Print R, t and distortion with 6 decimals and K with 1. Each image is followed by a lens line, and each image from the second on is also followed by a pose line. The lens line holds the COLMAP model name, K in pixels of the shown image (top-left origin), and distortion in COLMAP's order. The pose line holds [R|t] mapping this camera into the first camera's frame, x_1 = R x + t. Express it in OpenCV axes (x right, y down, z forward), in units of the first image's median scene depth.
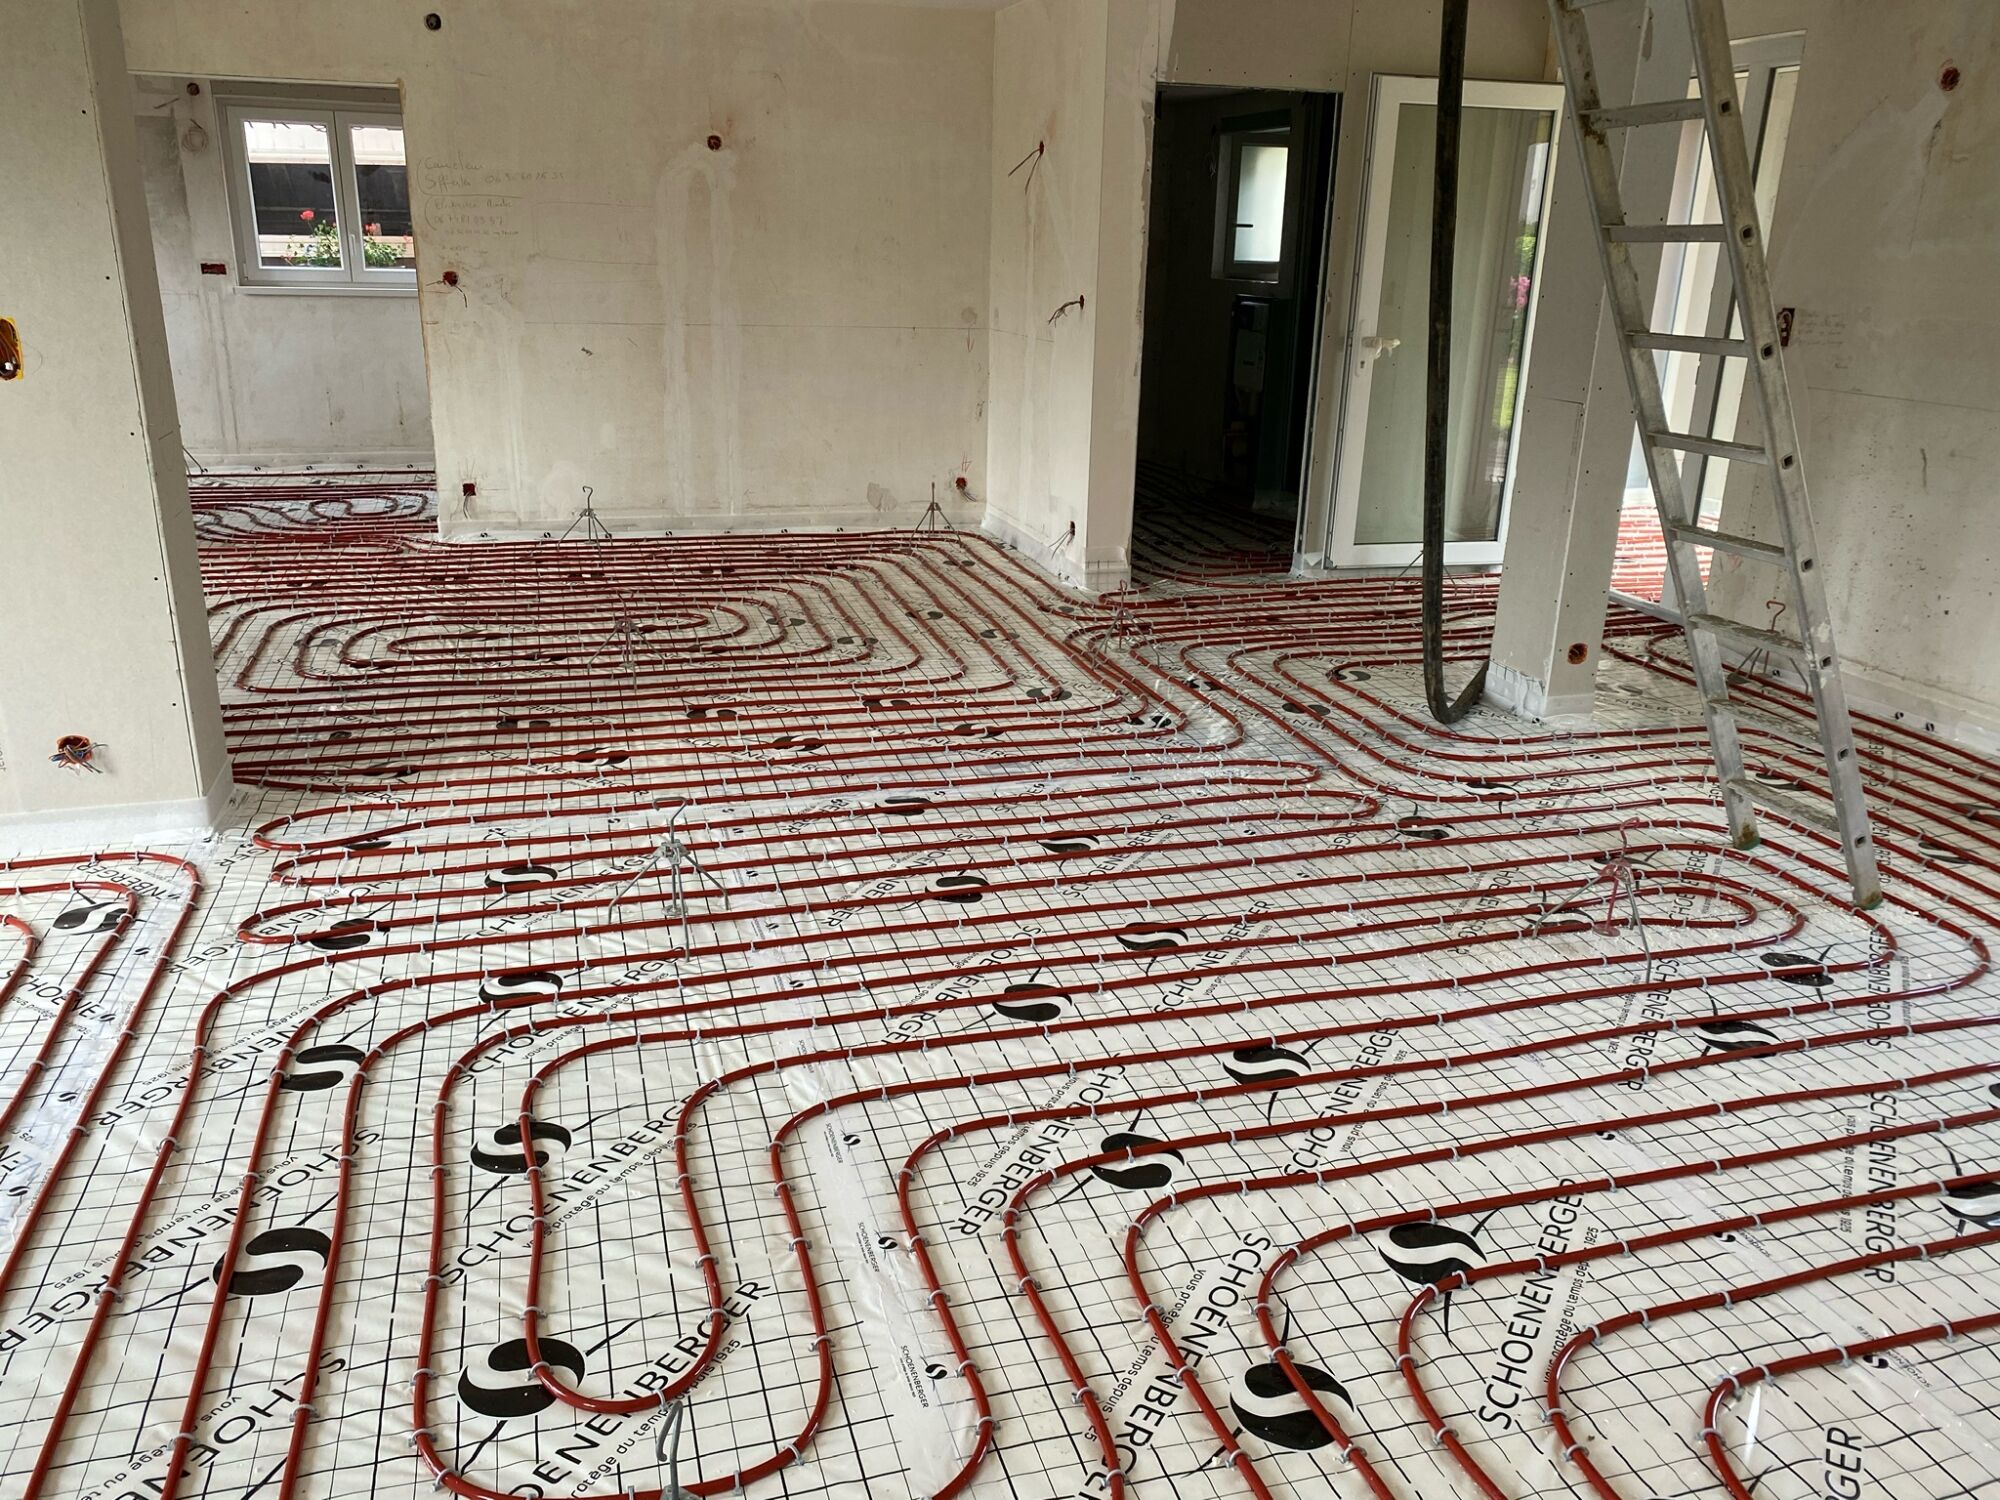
lens RADIAL K [[1505.3, 0, 997.2], [0, 1505.3, 745.4], [0, 0, 1]] dist [0.022652, -0.020449]
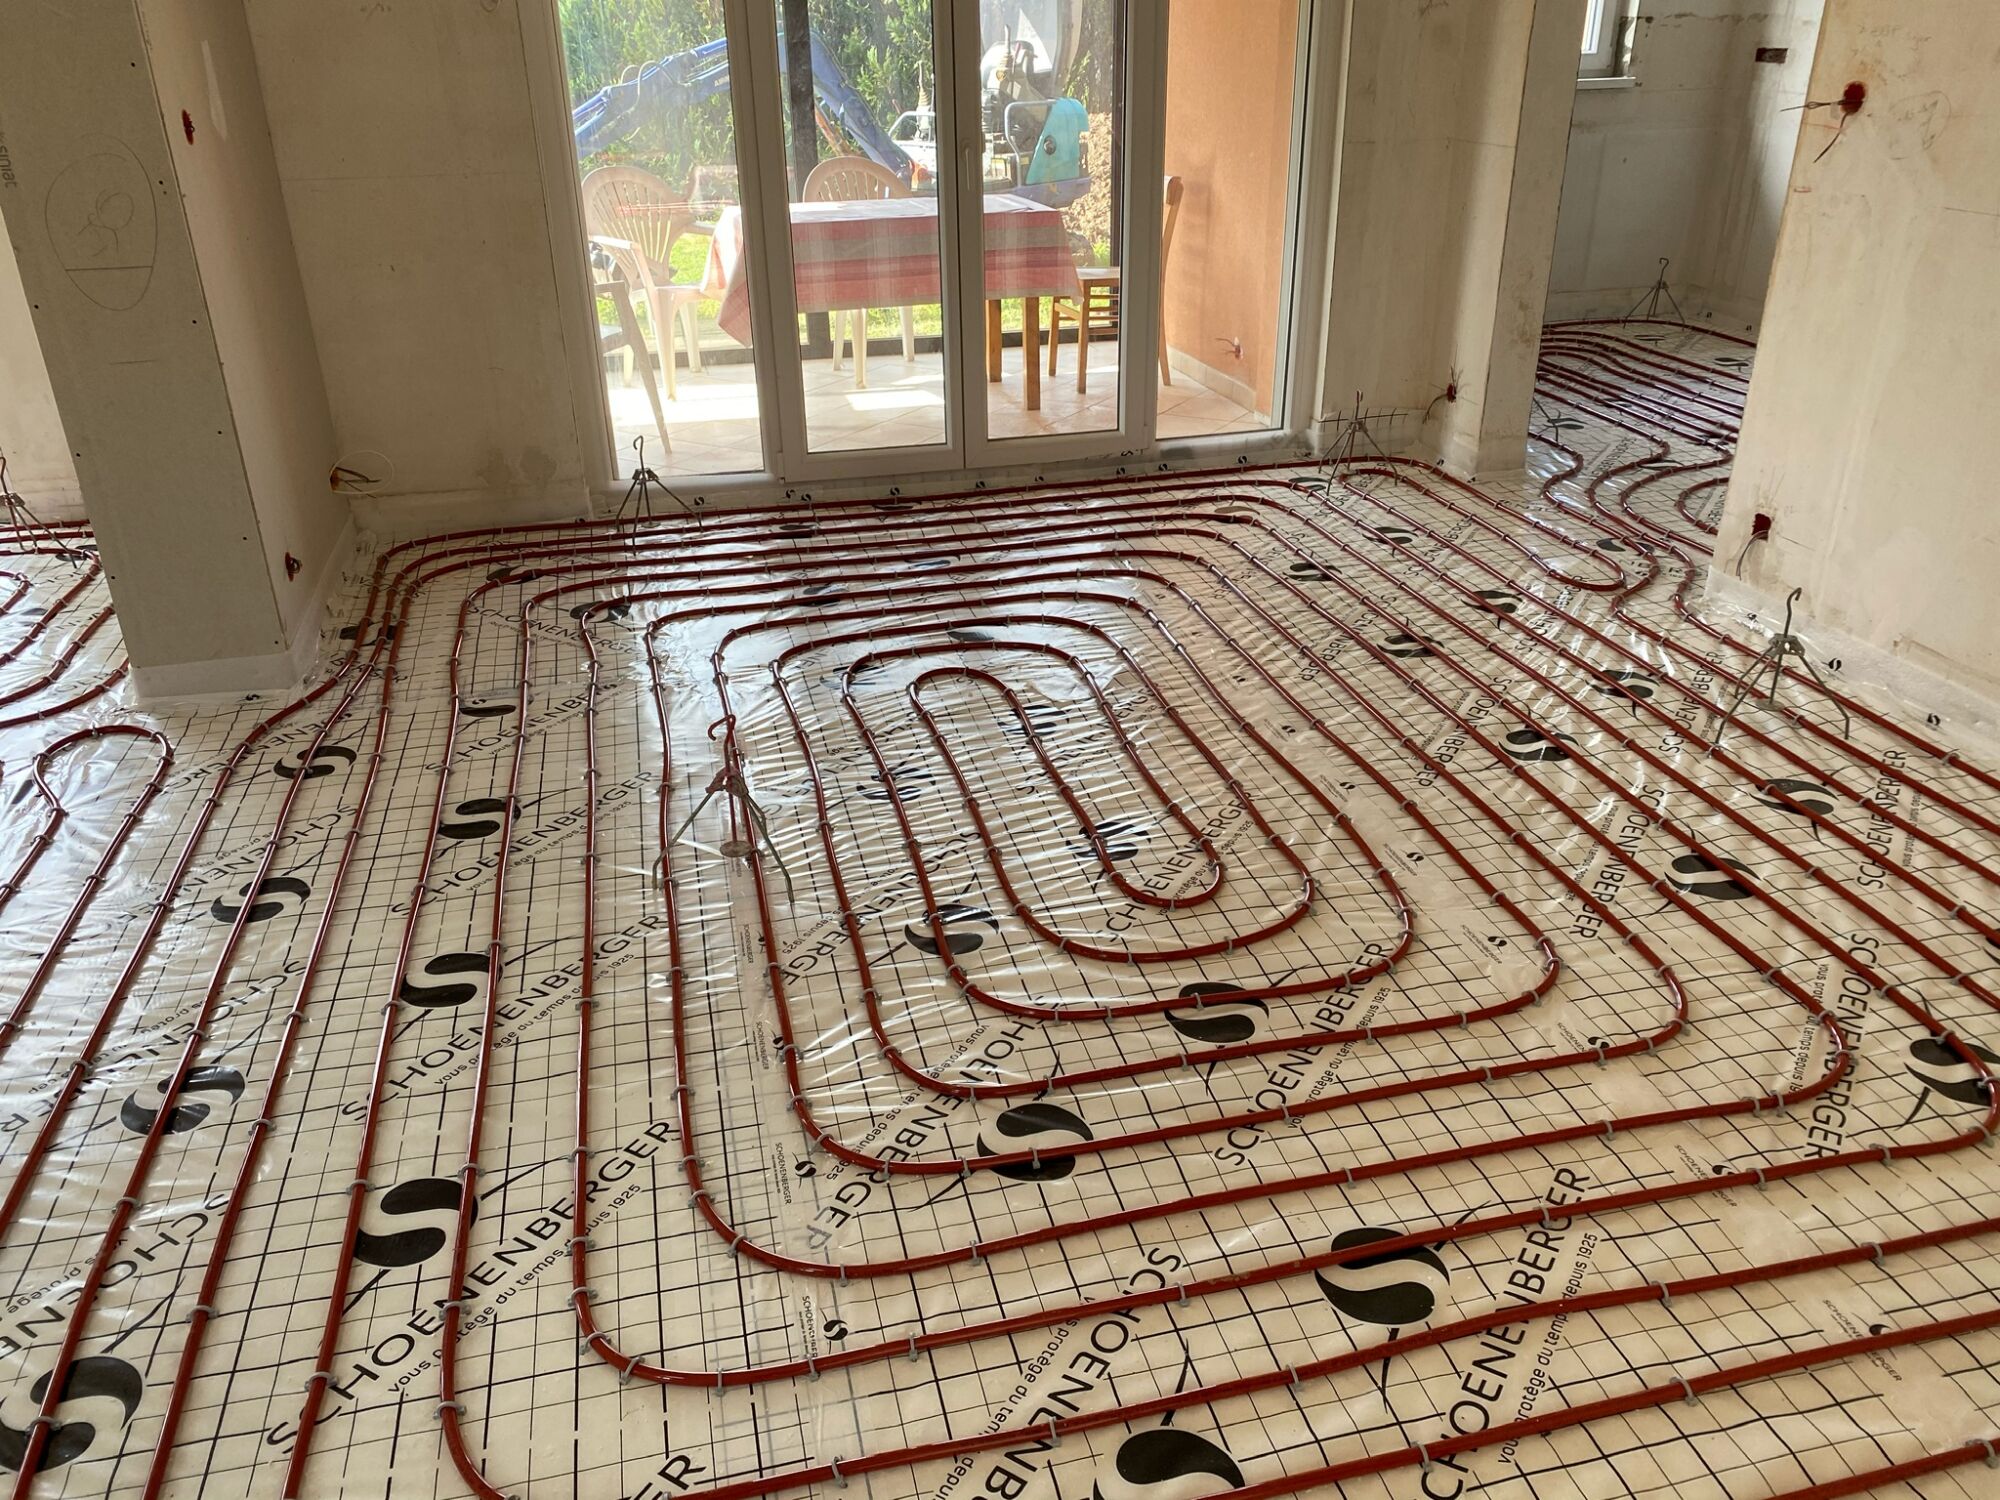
lens RADIAL K [[1505.3, 0, 994.3], [0, 1505.3, 745.2], [0, 0, 1]] dist [0.022652, -0.020449]
pose [[-0.042885, 0.415621, -0.908526, 0.133291], [-0.297363, 0.862840, 0.408758, -0.201134], [0.953801, 0.287691, 0.086588, 0.616826]]
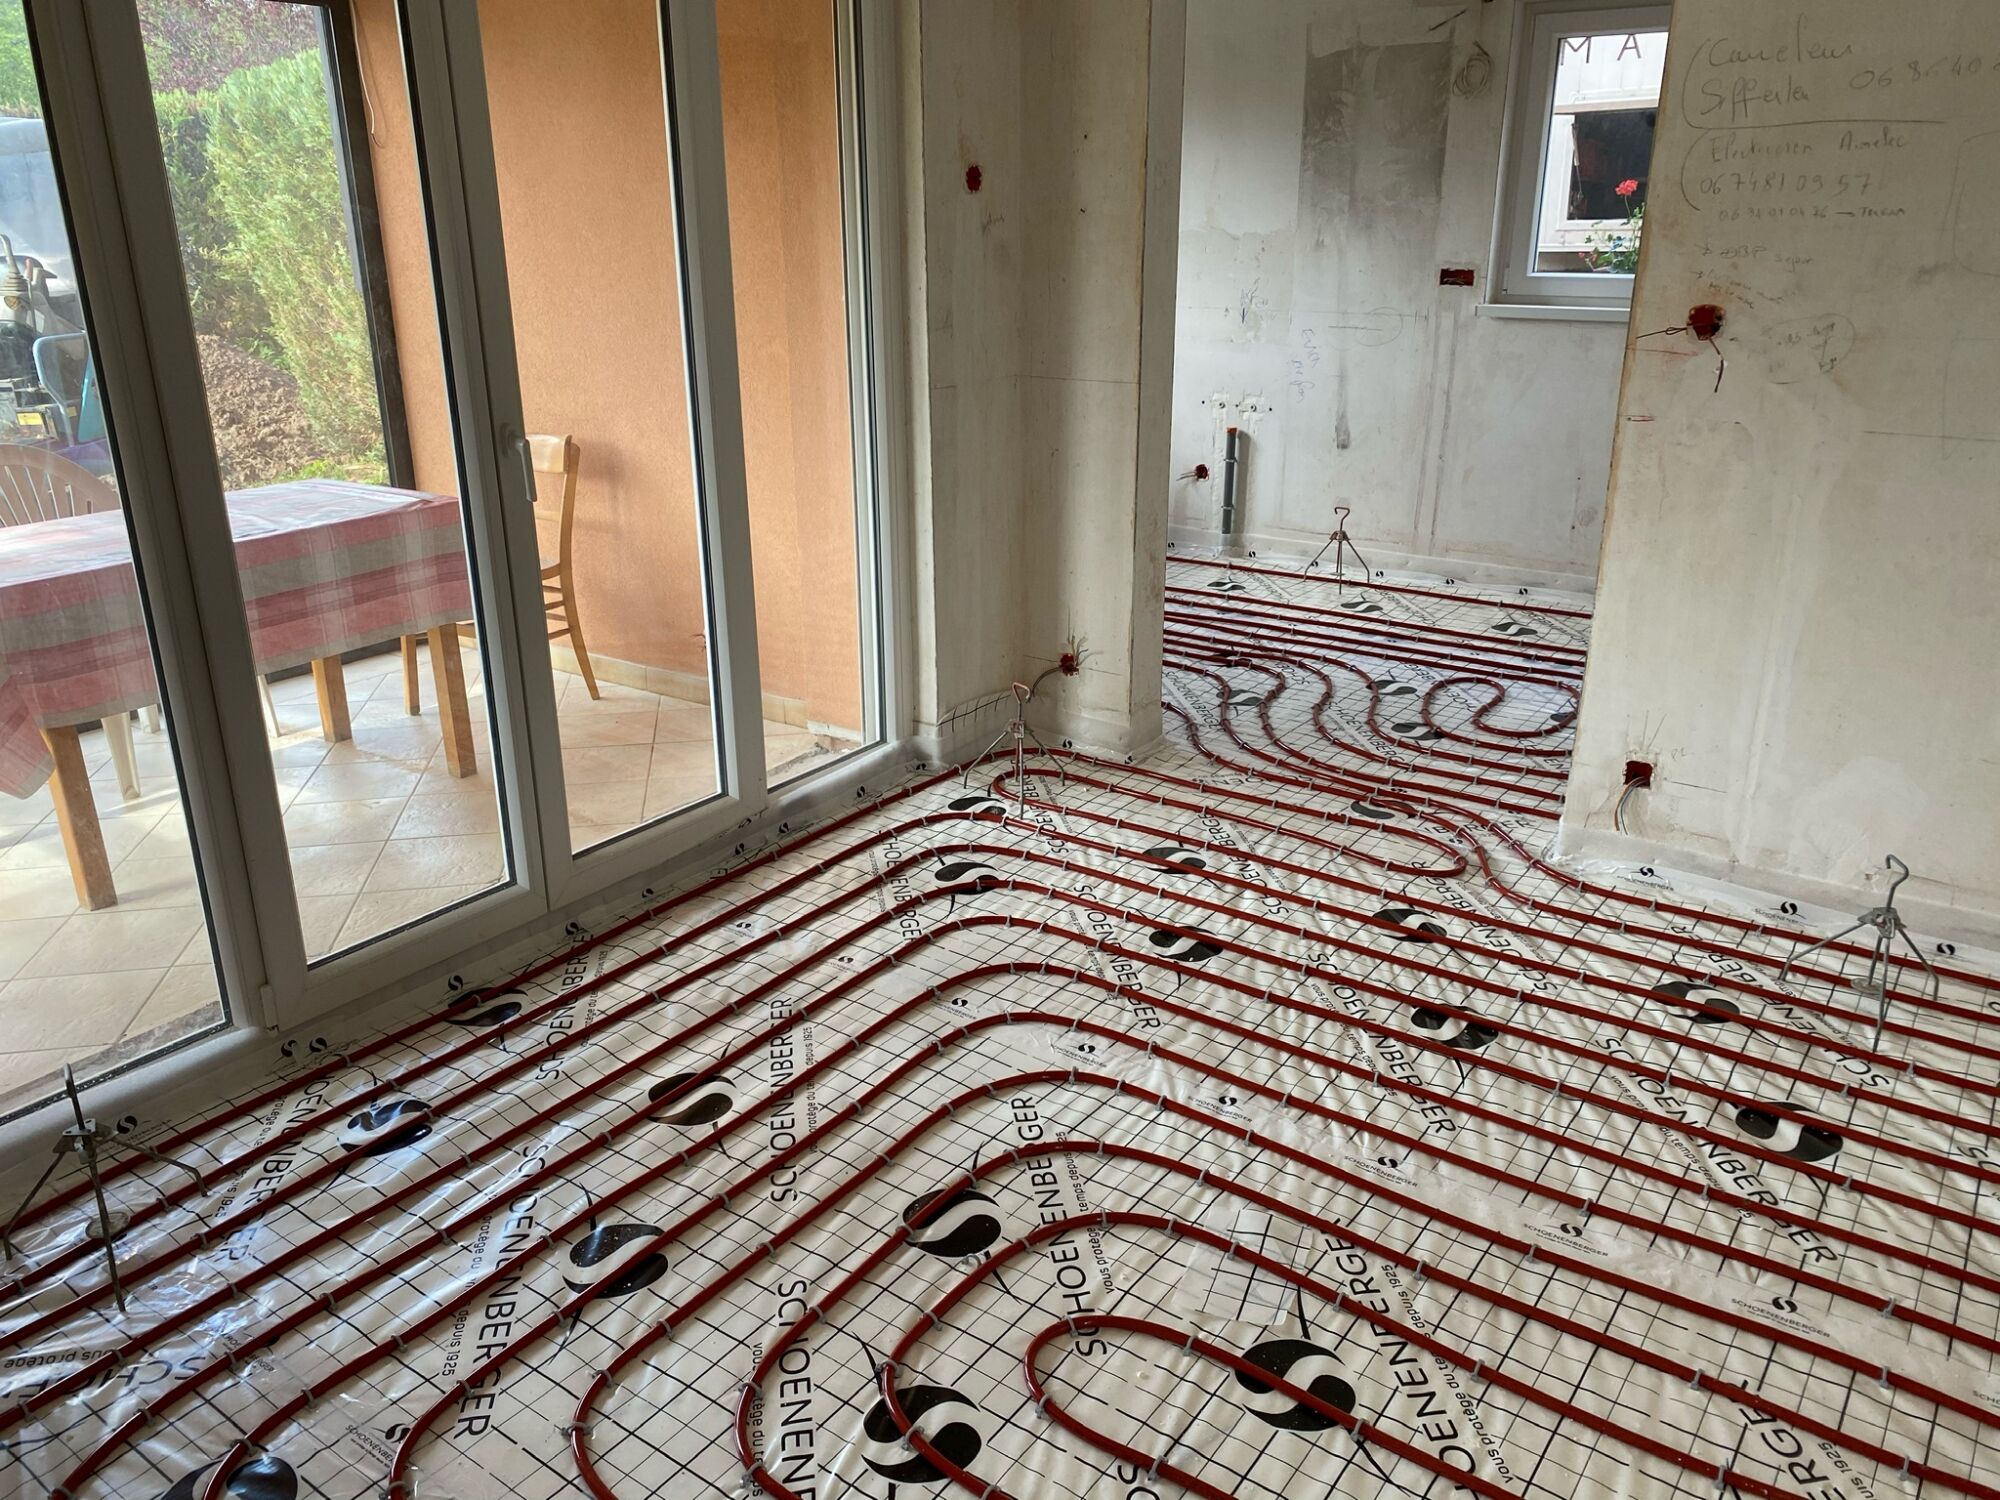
lens RADIAL K [[1505.3, 0, 996.1], [0, 1505.3, 753.2], [0, 0, 1]] dist [0.022652, -0.020449]
pose [[0.607959, 0.242768, -0.755943, -0.102628], [-0.226624, 0.965558, 0.127825, -0.160979], [0.760939, 0.093602, 0.642036, 0.467631]]
